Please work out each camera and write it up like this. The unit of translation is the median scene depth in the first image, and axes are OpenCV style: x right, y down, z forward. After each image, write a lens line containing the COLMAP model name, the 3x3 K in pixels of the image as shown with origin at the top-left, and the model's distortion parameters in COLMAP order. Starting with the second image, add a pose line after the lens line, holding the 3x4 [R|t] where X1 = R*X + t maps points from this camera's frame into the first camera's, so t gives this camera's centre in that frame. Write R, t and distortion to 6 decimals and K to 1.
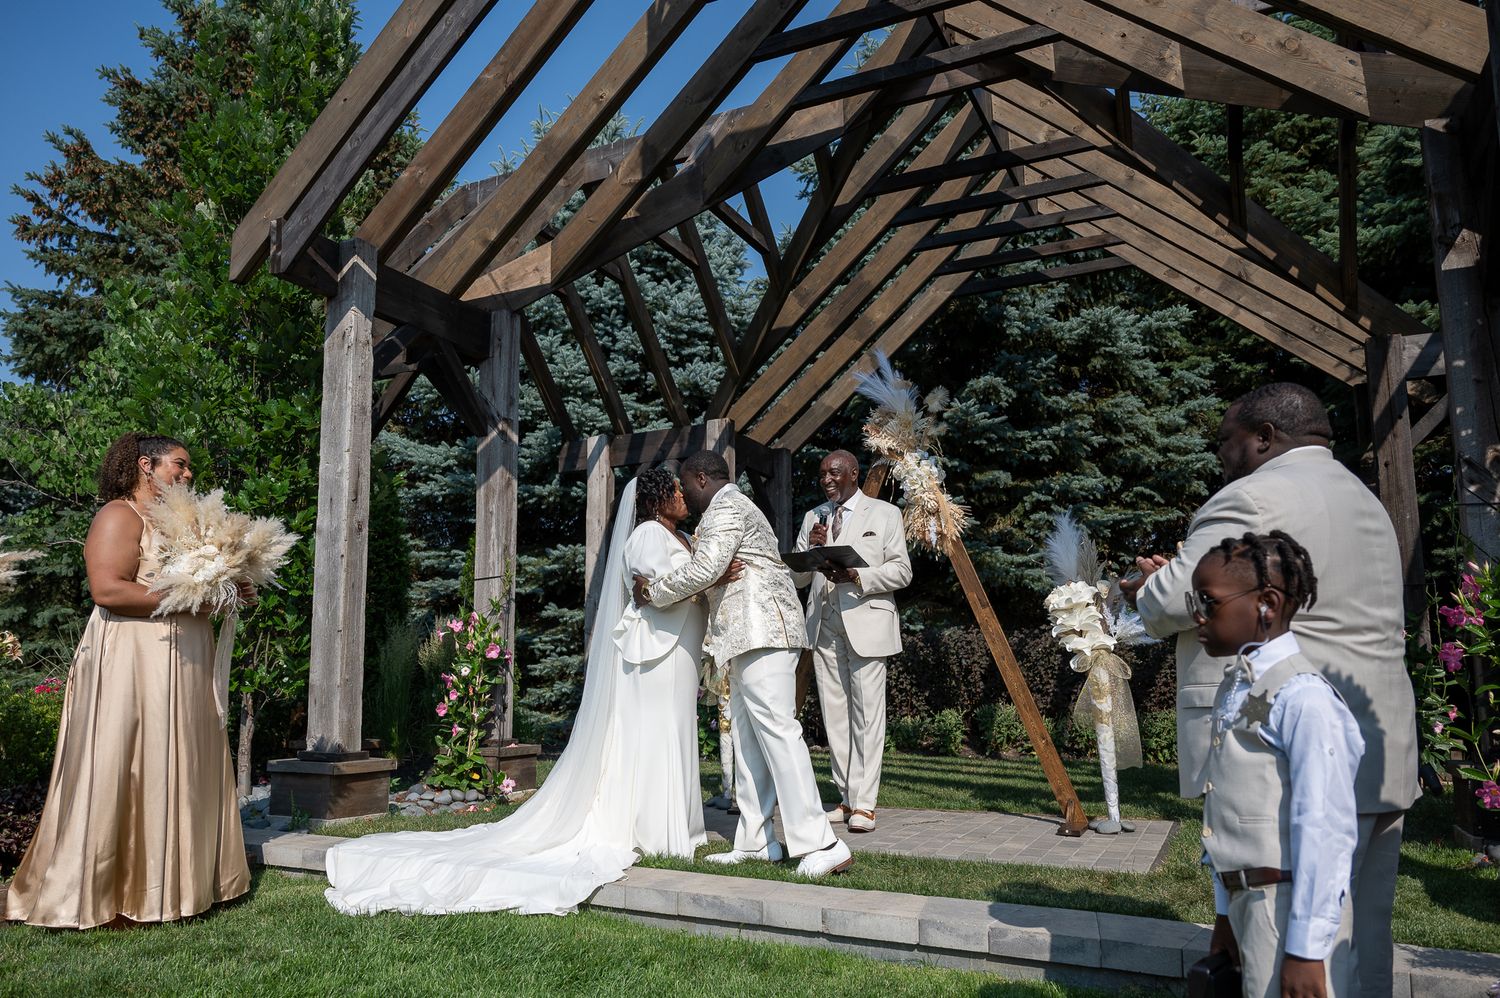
lens RADIAL K [[1075.4, 0, 714.7], [0, 1075.4, 514.3], [0, 0, 1]] dist [0.009850, -0.001301]
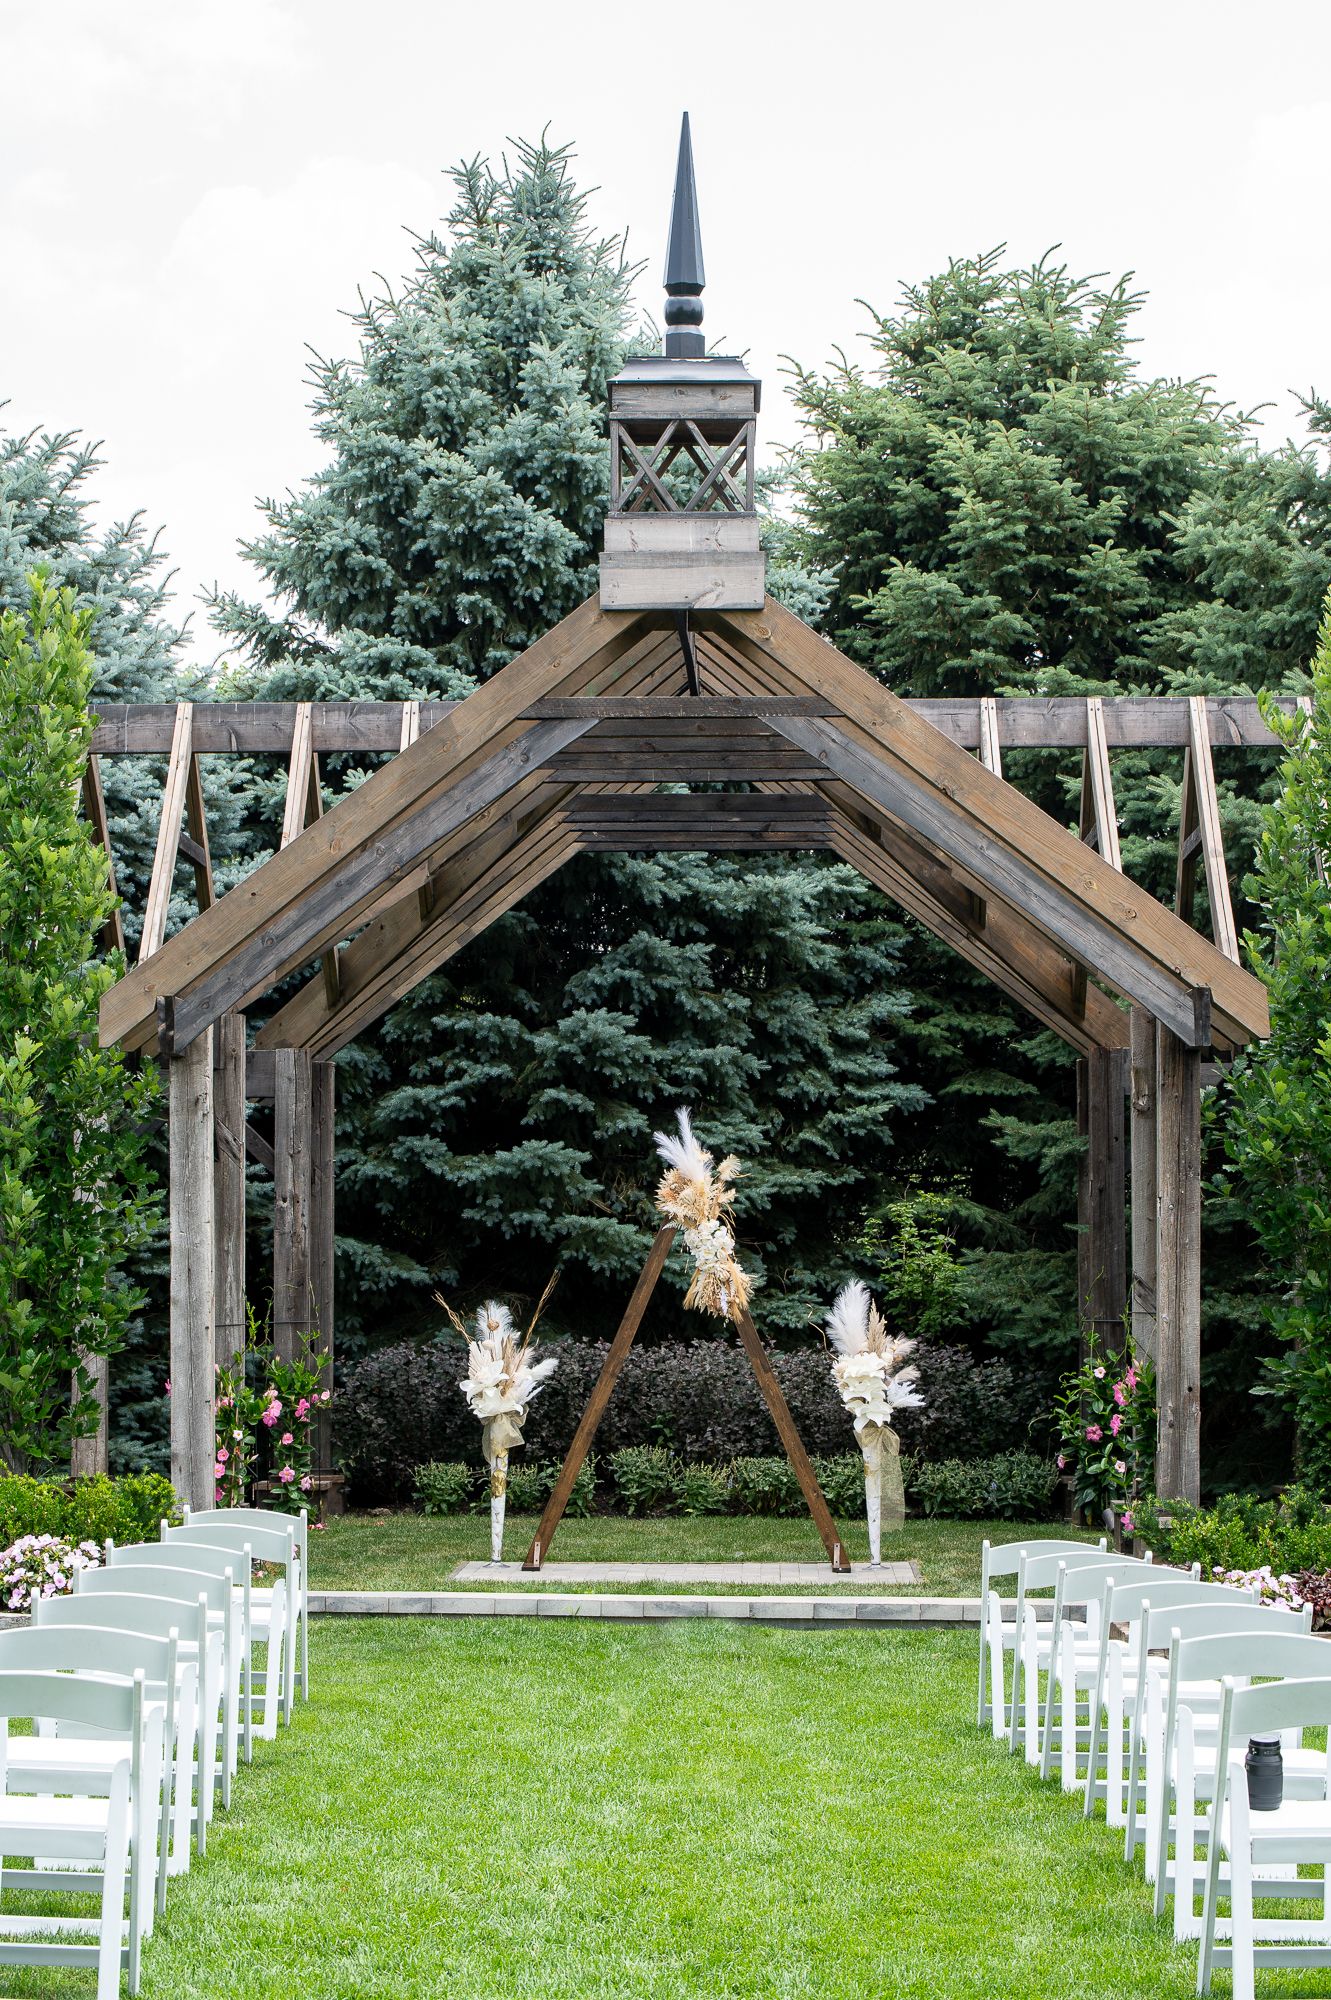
lens RADIAL K [[3719.3, 0, 665.5], [0, 3719.3, 1000.0], [0, 0, 1]] dist [0.145700, -0.008607]
pose [[0.909624, 0.034013, 0.414037, -0.747144], [-0.062509, 0.996502, 0.055467, -0.258193], [-0.410702, -0.076335, 0.908568, -1.241915]]
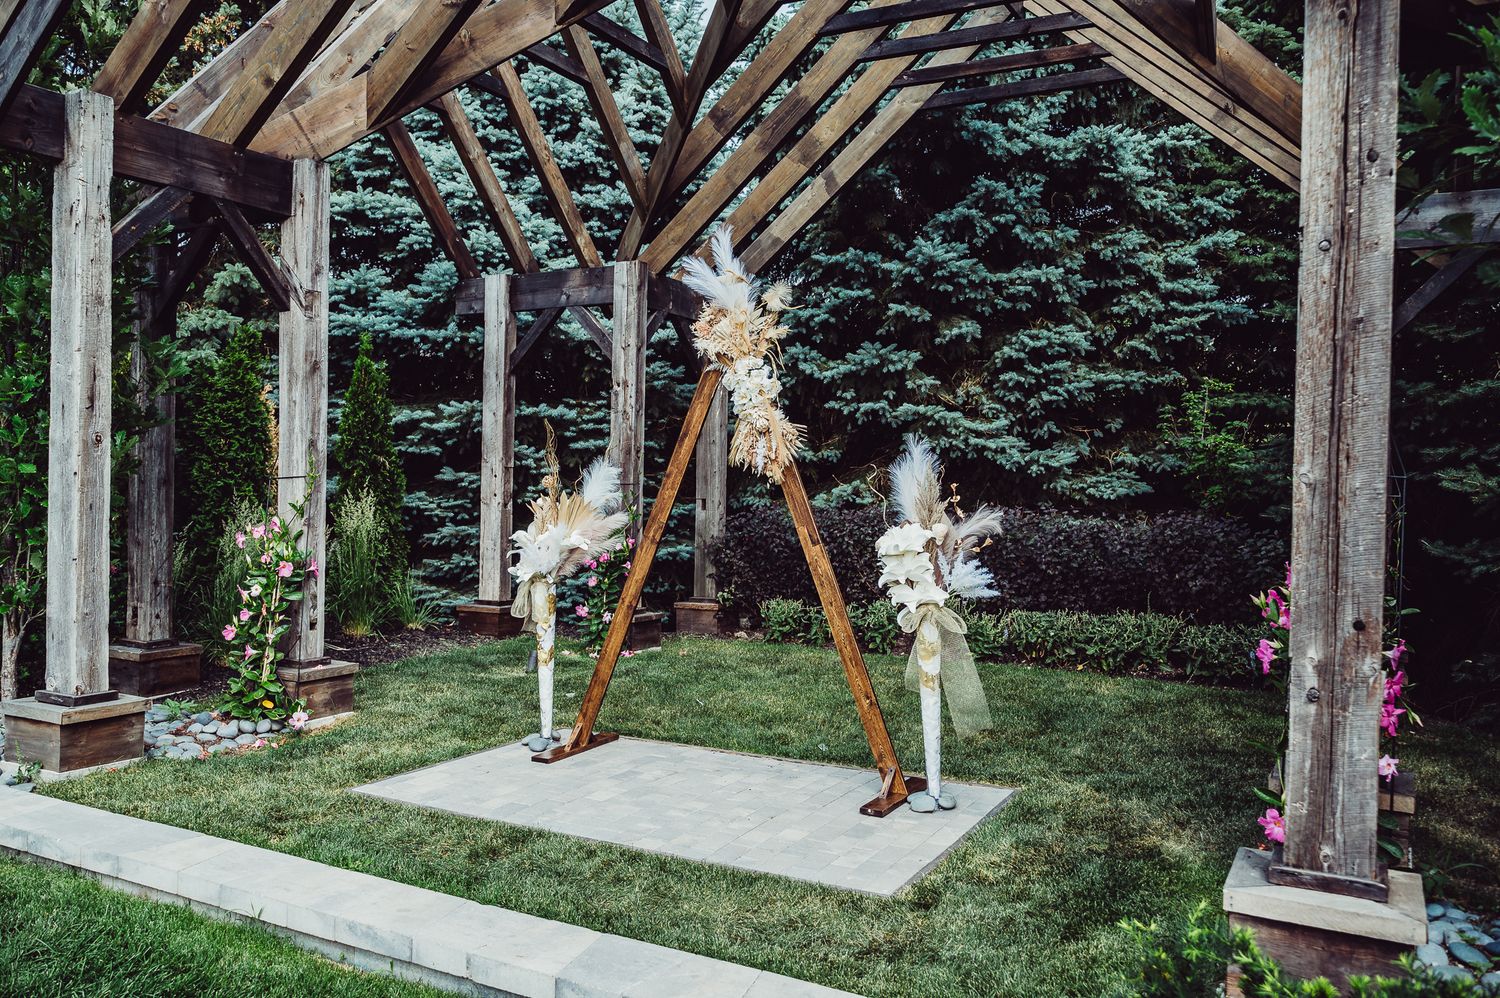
lens RADIAL K [[1221.1, 0, 742.6], [0, 1221.1, 469.1], [0, 0, 1]] dist [0.009119, -0.005358]
pose [[0.999675, 0.017757, -0.018289, 0.110749], [-0.015087, 0.990458, 0.136985, -0.056879], [0.020547, -0.136664, 0.990404, 0.017516]]
